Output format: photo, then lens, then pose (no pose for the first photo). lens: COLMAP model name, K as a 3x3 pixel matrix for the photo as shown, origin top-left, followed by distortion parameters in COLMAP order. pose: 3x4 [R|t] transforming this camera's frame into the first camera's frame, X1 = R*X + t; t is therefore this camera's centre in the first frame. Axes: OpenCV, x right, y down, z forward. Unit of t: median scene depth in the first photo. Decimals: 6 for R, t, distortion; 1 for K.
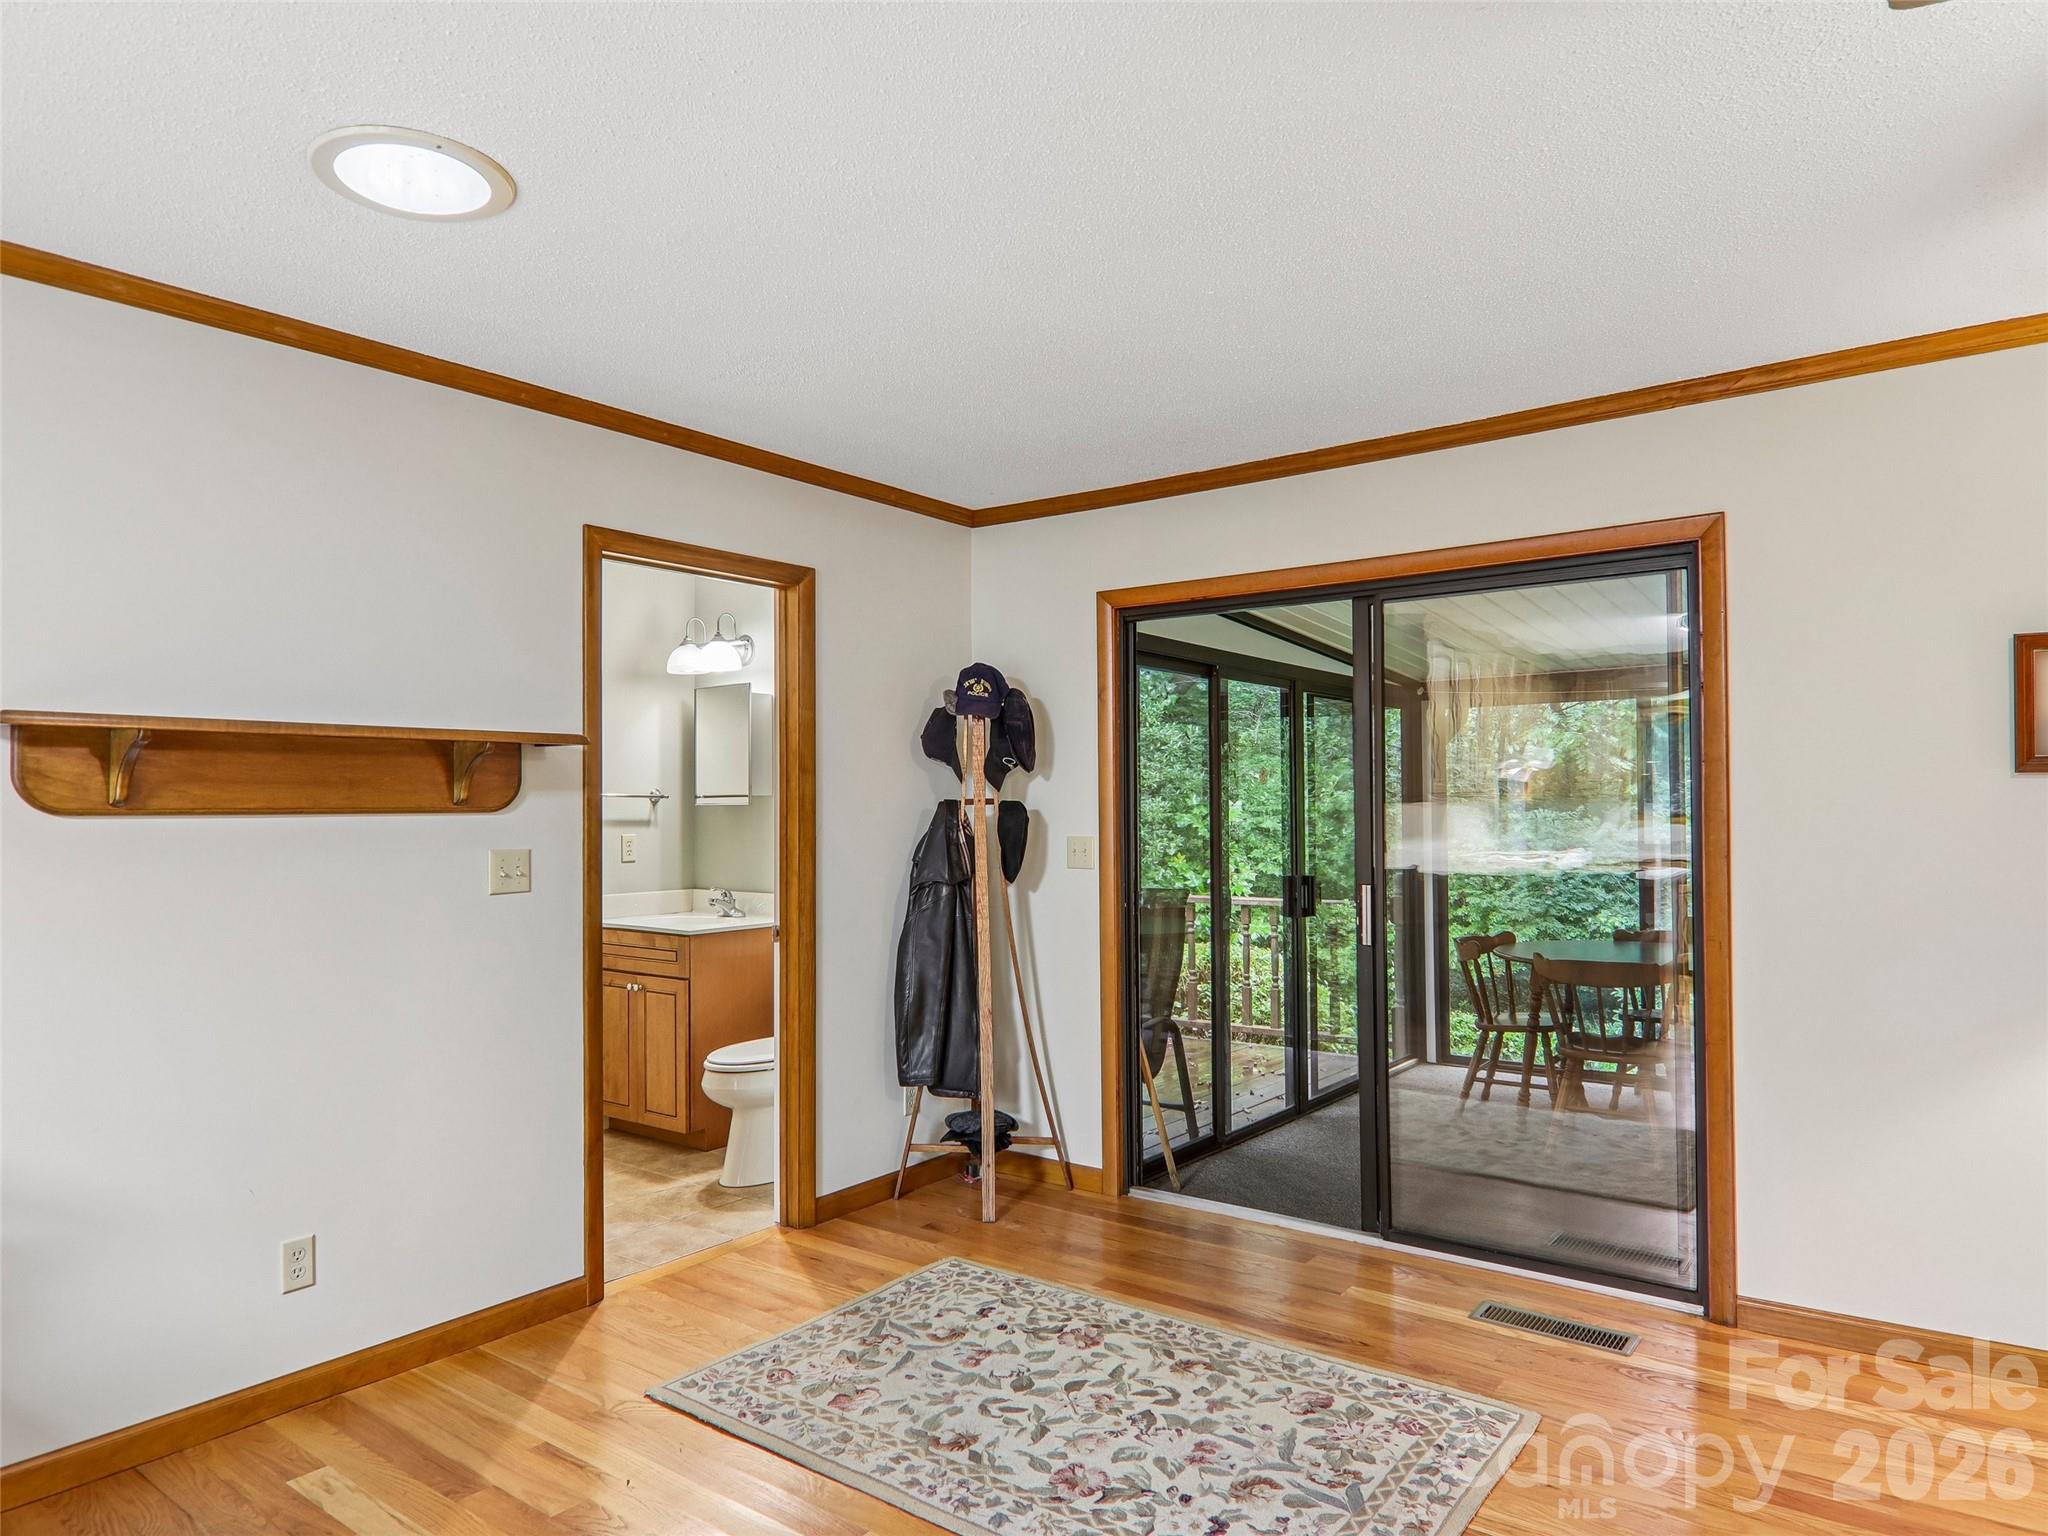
lens RADIAL K [[1274.3, 0, 1033.5], [0, 1274.3, 776.2], [0, 0, 1]] dist [0.006594, -0.022272]
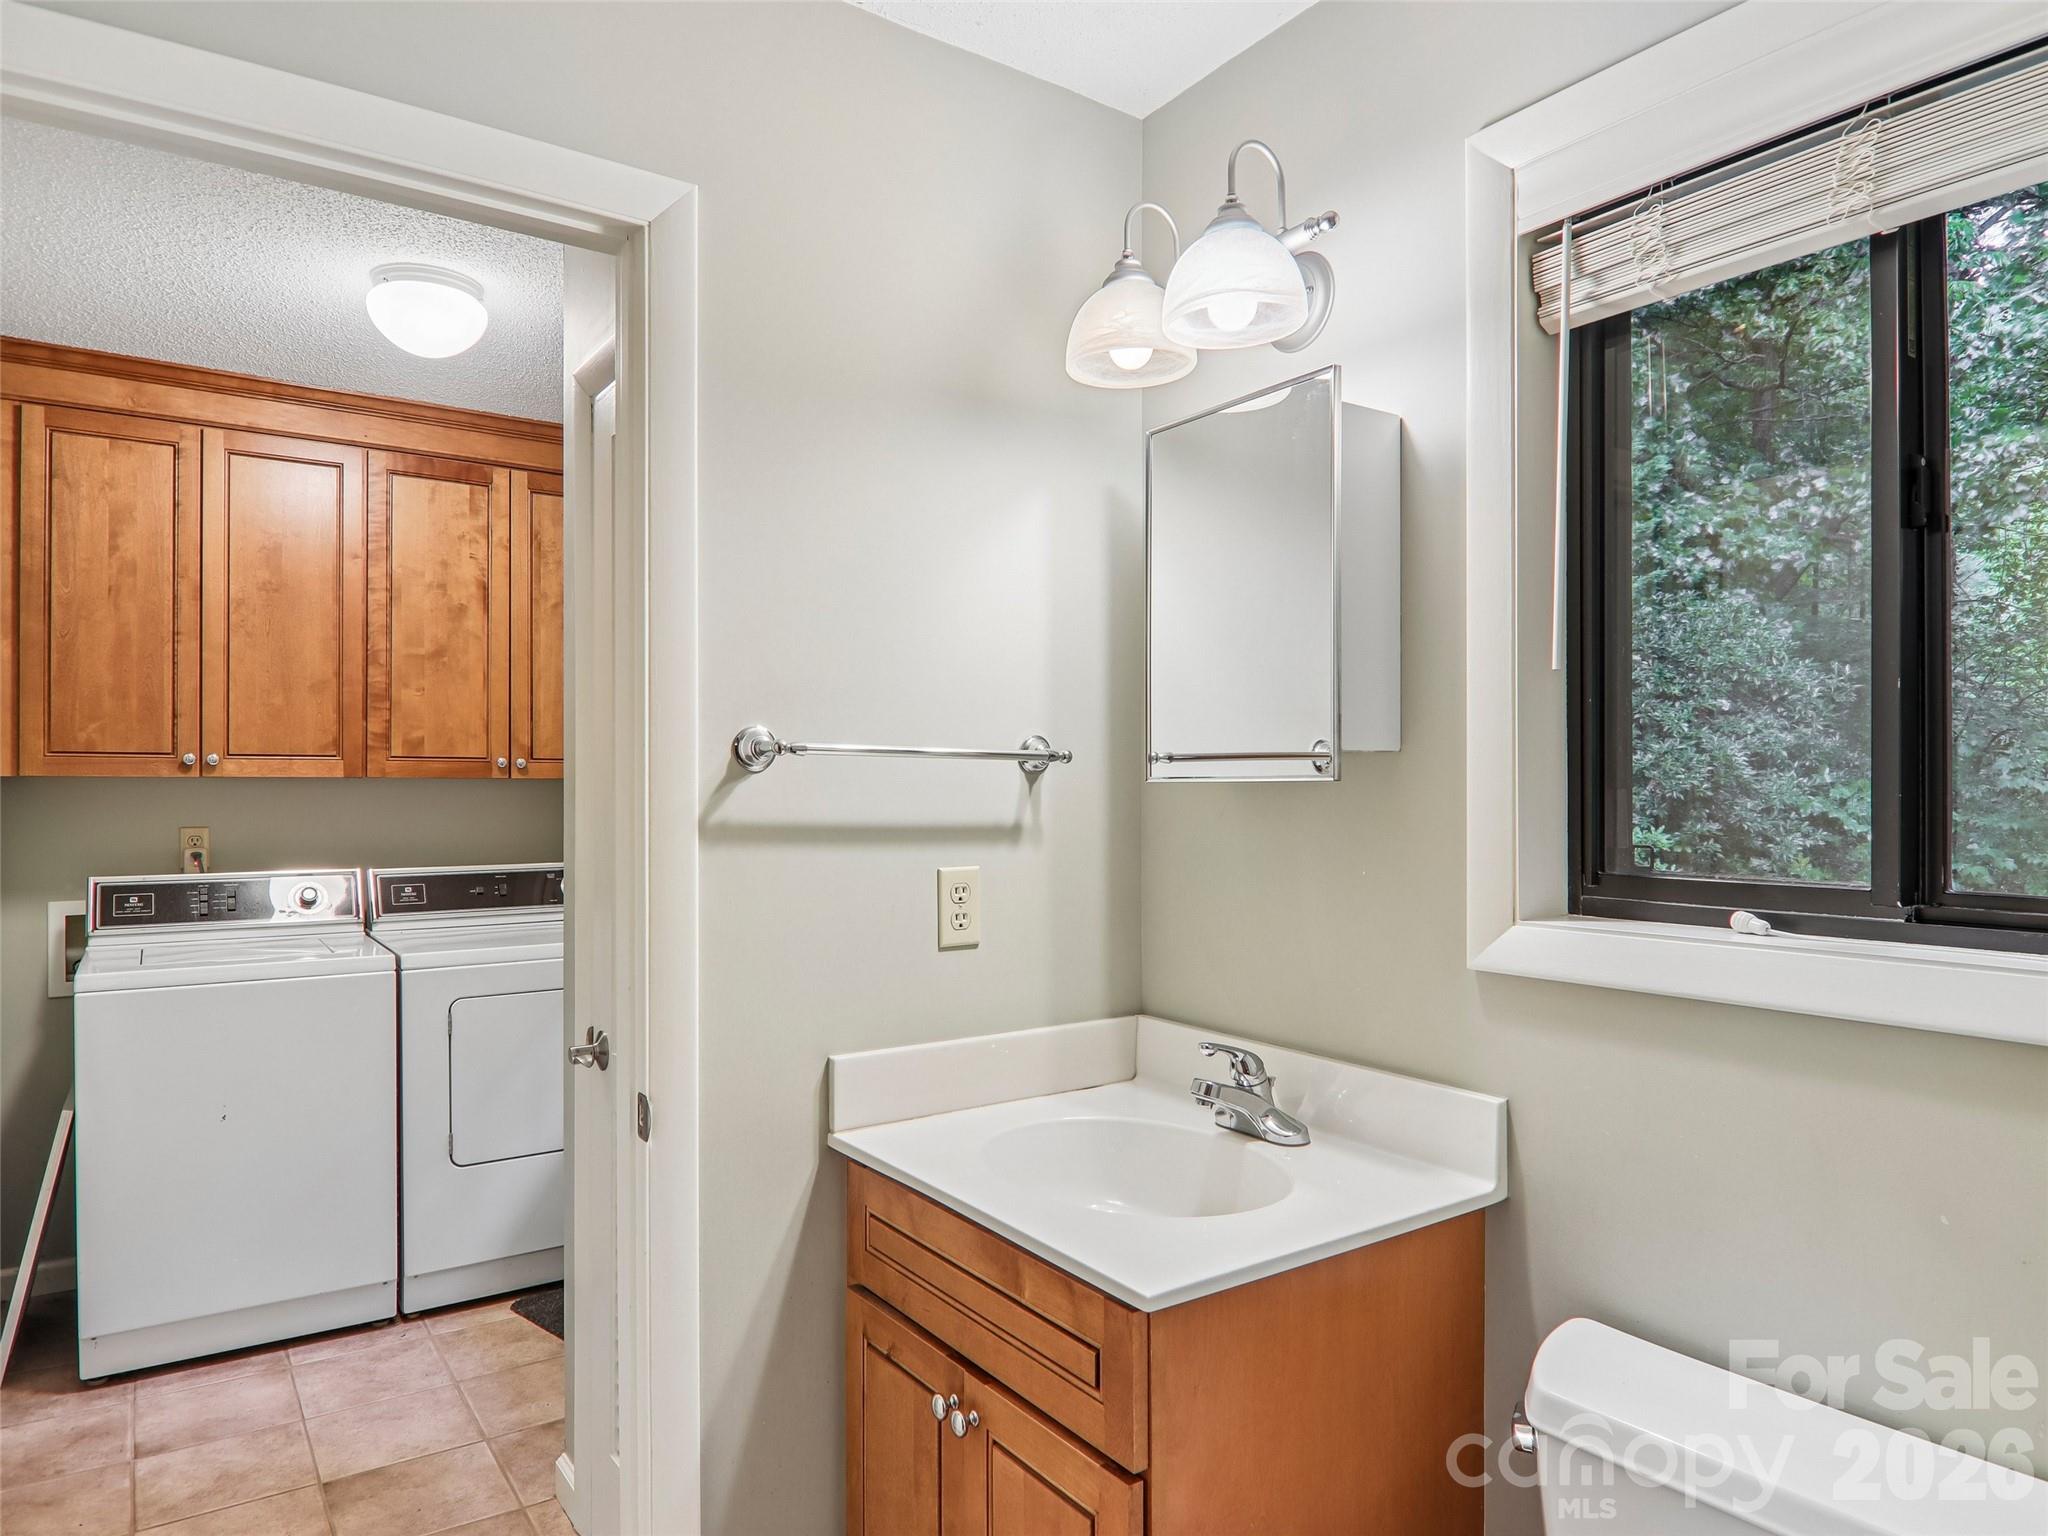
lens RADIAL K [[1274.3, 0, 1029.4], [0, 1274.3, 784.0], [0, 0, 1]] dist [0.006594, -0.022272]
pose [[0.950003, 0.006897, -0.312164, -0.190840], [0.001235, 0.999665, 0.025848, 0.014569], [0.312238, -0.024941, 0.949677, 0.673777]]
